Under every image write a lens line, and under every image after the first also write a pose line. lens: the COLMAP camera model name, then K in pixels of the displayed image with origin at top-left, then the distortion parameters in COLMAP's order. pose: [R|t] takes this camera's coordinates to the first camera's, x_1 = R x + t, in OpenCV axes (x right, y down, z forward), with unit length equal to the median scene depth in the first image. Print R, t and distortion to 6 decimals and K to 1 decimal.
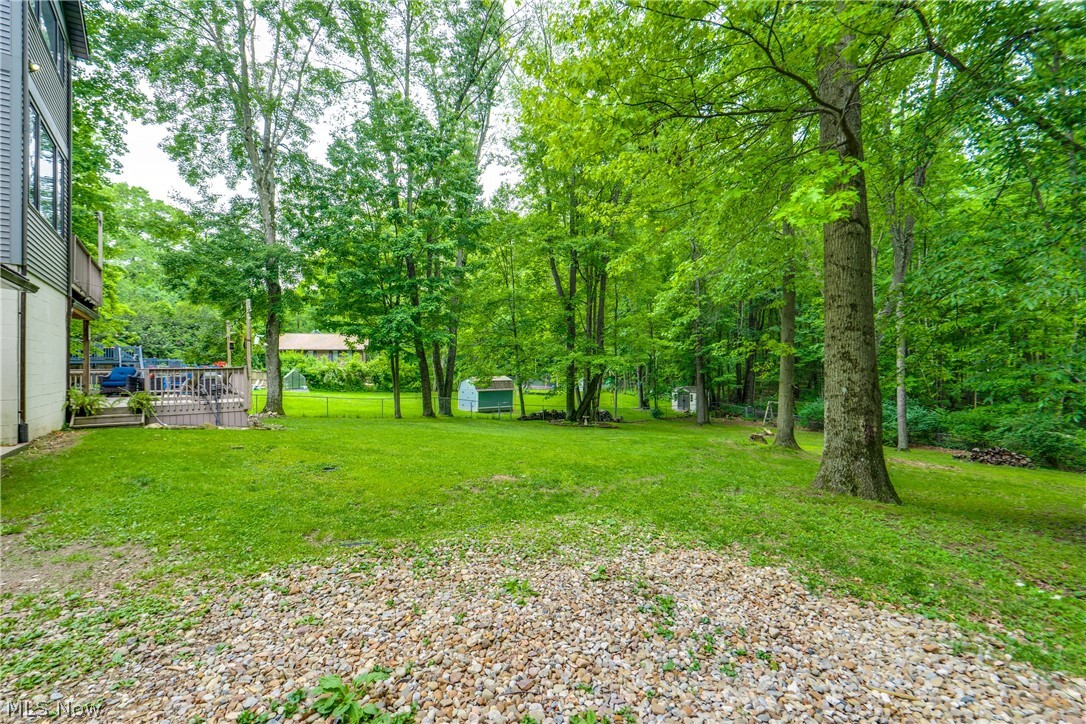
lens RADIAL K [[497.0, 0, 543.0], [0, 497.0, 362.0], [0, 0, 1]] dist [-0.000380, 0.000239]
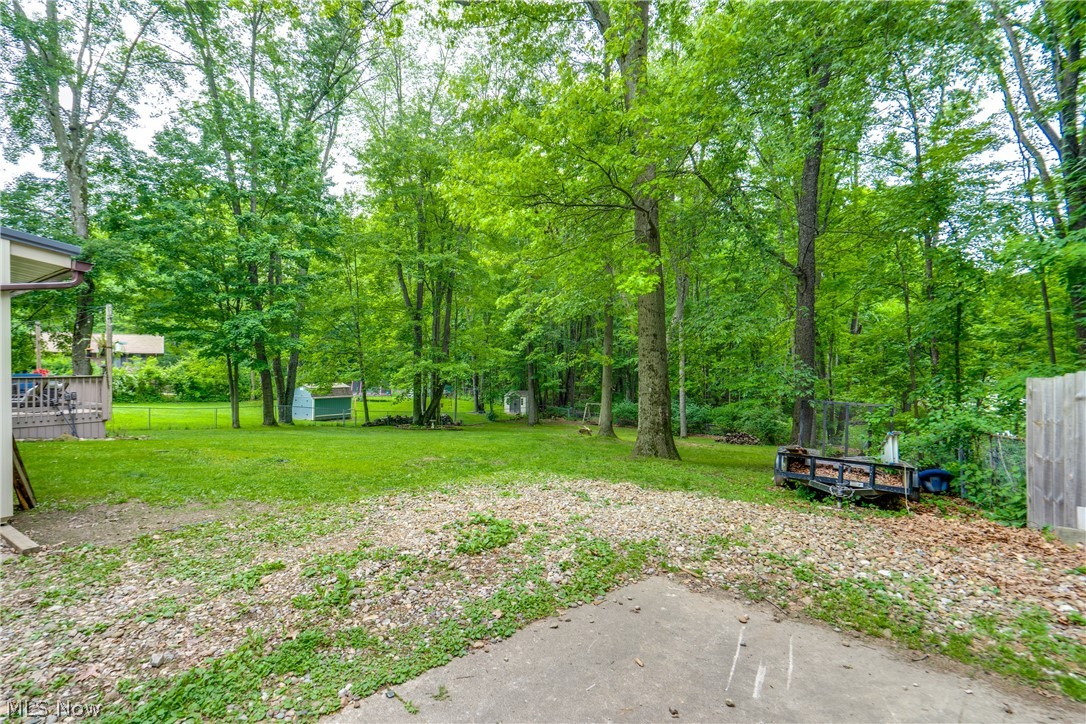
lens RADIAL K [[498.1, 0, 543.0], [0, 498.1, 362.0], [0, 0, 1]] dist [0.009398, 0.000293]
pose [[0.939090, 0.007014, 0.343601, -0.068814], [-0.002867, 0.999917, -0.012576, -0.002938], [-0.343661, 0.010825, 0.939032, -0.097963]]
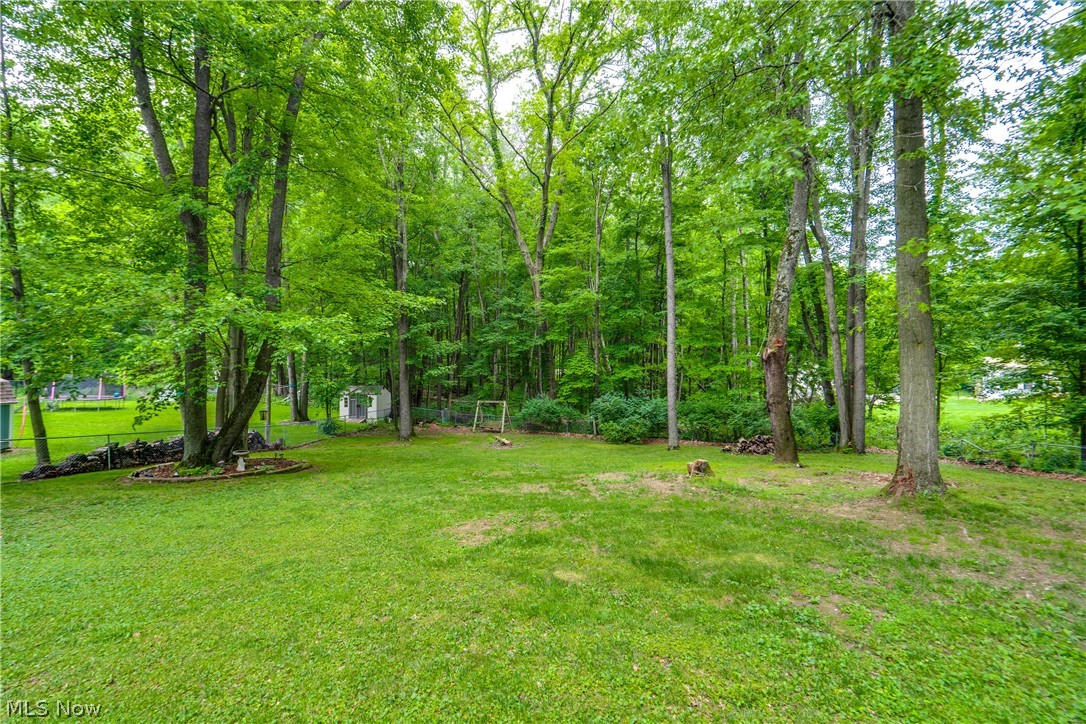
lens RADIAL K [[497.0, 0, 543.0], [0, 497.0, 362.0], [0, 0, 1]] dist [-0.000380, 0.000239]
pose [[0.730798, 0.003196, 0.682587, -0.024450], [0.001363, 0.999980, -0.006141, 0.035356], [-0.682593, 0.005418, 0.730779, 0.550678]]
